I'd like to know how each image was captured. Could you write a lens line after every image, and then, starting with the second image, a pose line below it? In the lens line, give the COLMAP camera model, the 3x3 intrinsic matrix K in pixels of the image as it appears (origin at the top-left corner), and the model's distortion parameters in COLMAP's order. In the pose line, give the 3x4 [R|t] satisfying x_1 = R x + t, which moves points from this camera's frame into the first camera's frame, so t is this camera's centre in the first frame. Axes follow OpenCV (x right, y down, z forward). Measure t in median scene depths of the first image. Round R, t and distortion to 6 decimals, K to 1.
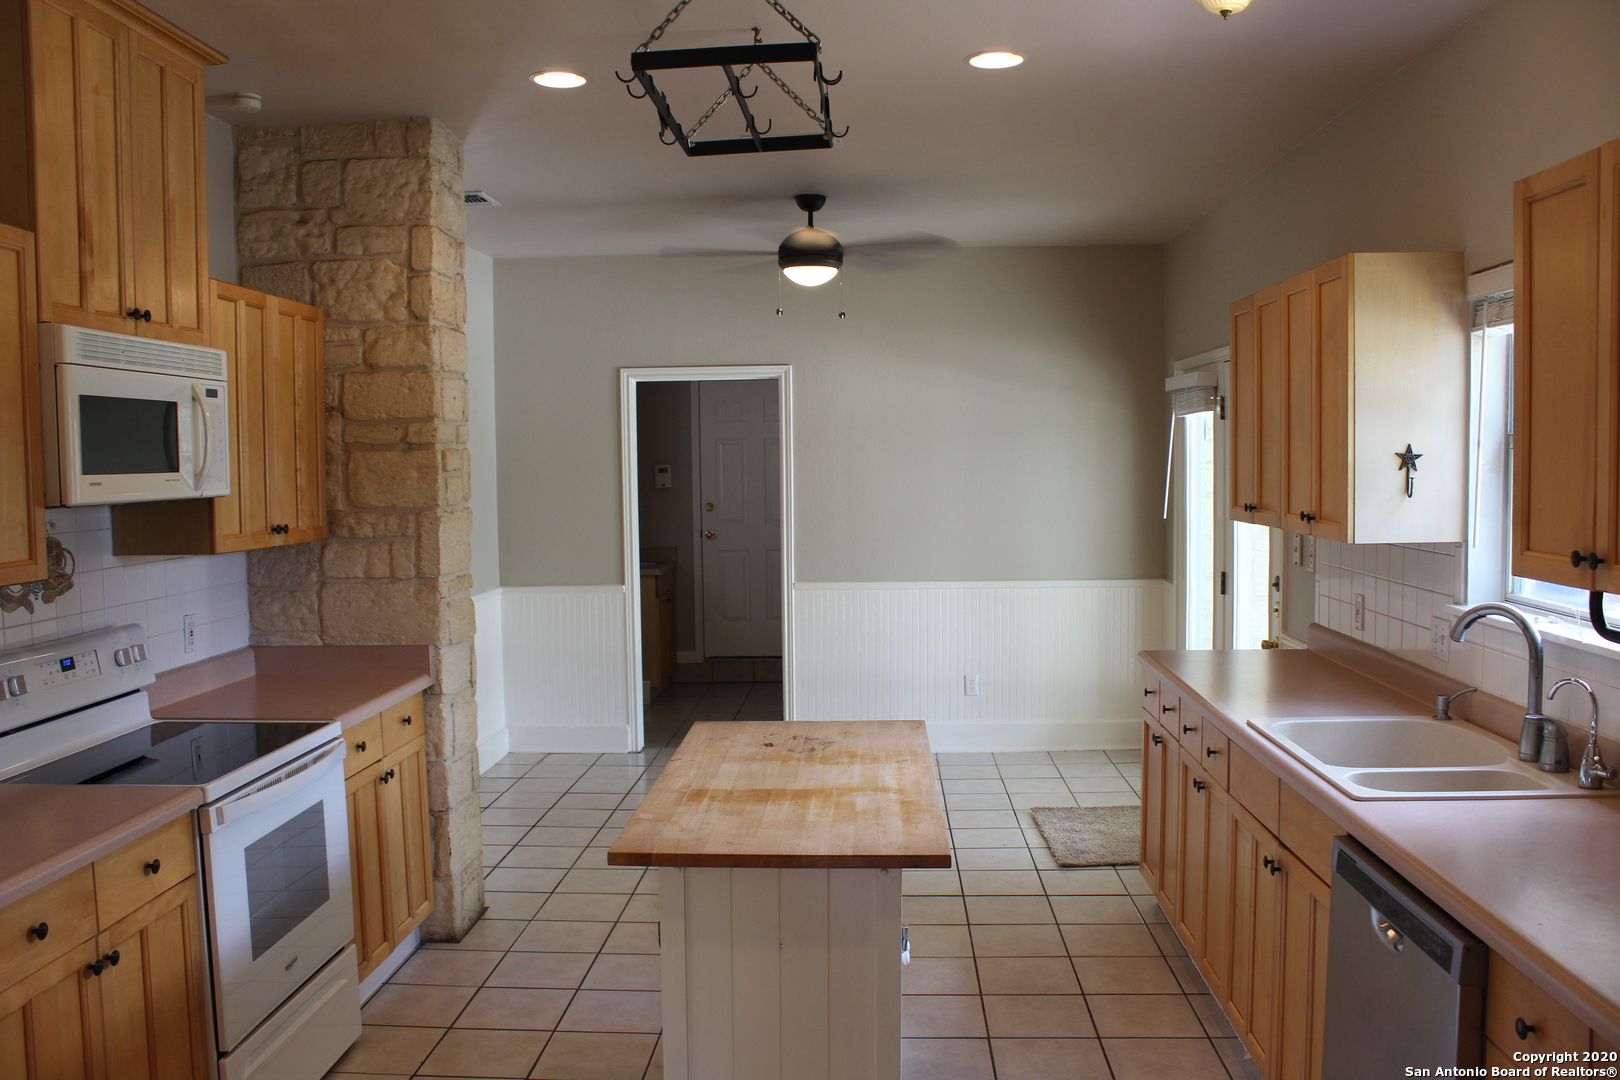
lens RADIAL K [[1364.1, 0, 841.7], [0, 1364.1, 533.9], [0, 0, 1]] dist [-0.162495, 0.144329]
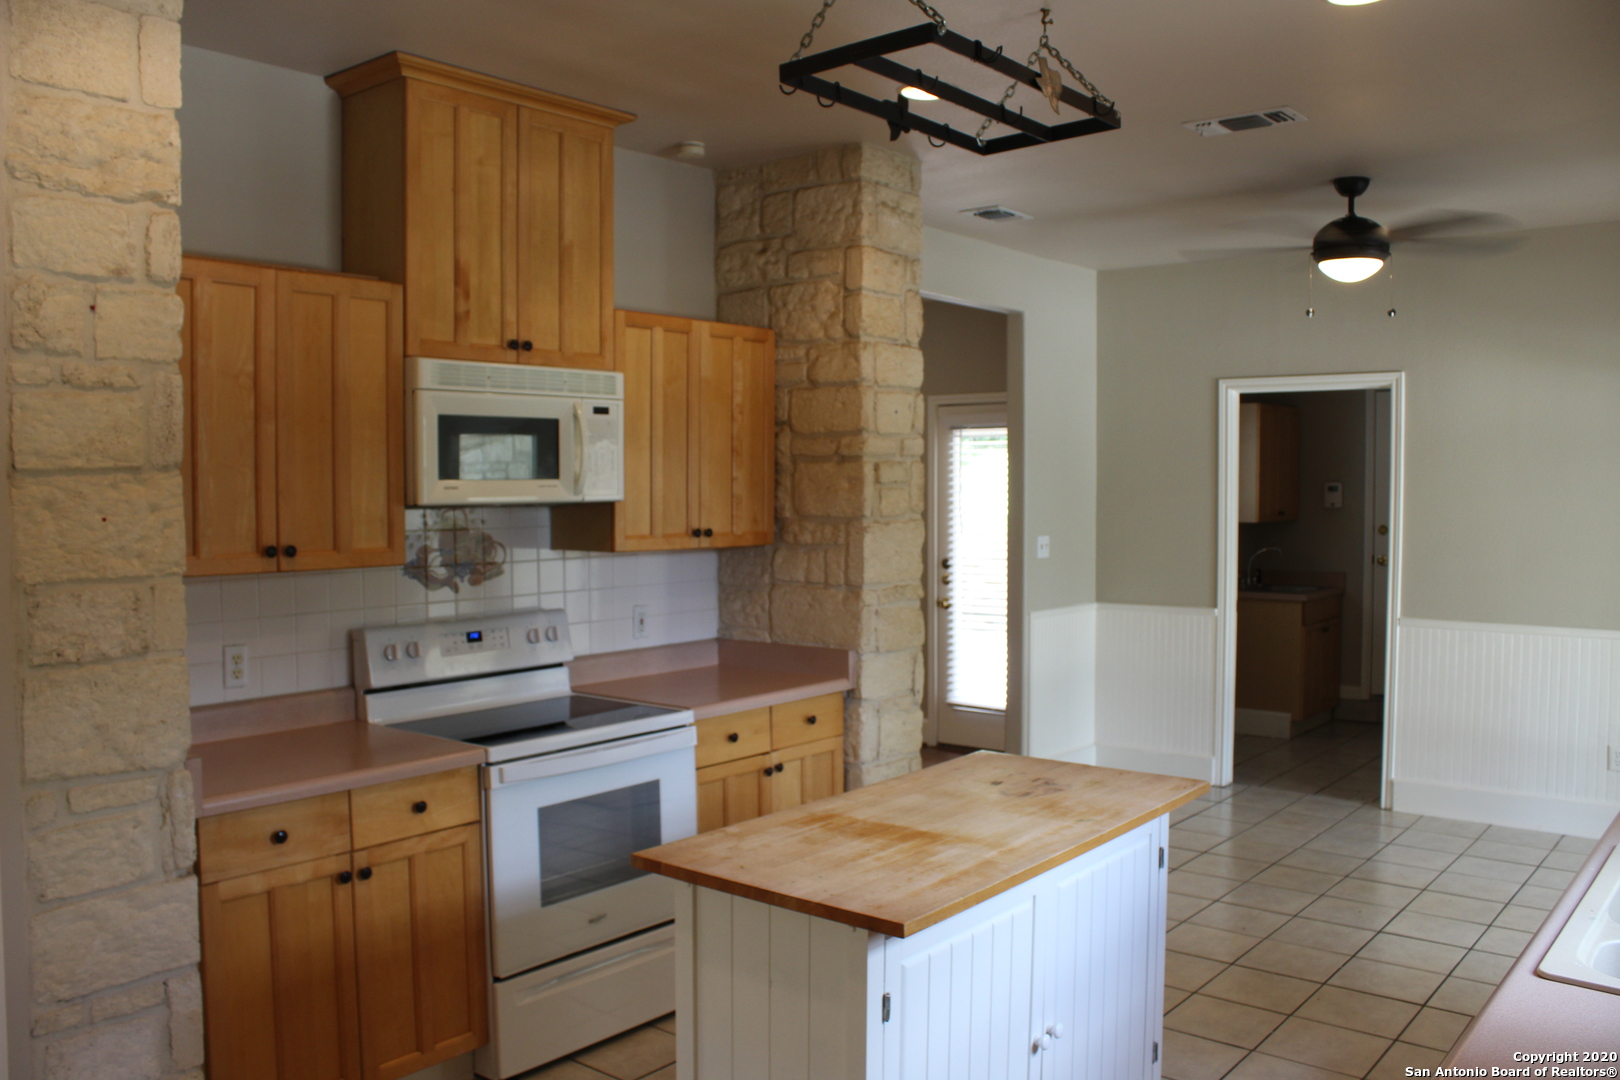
lens RADIAL K [[1364.1, 0, 806.8], [0, 1364.1, 538.1], [0, 0, 1]] dist [-0.162495, 0.144329]
pose [[0.799521, 0.037323, -0.599477, 0.324113], [-0.041790, 0.999105, 0.006468, -0.010069], [0.599182, 0.019881, 0.800366, 0.150666]]
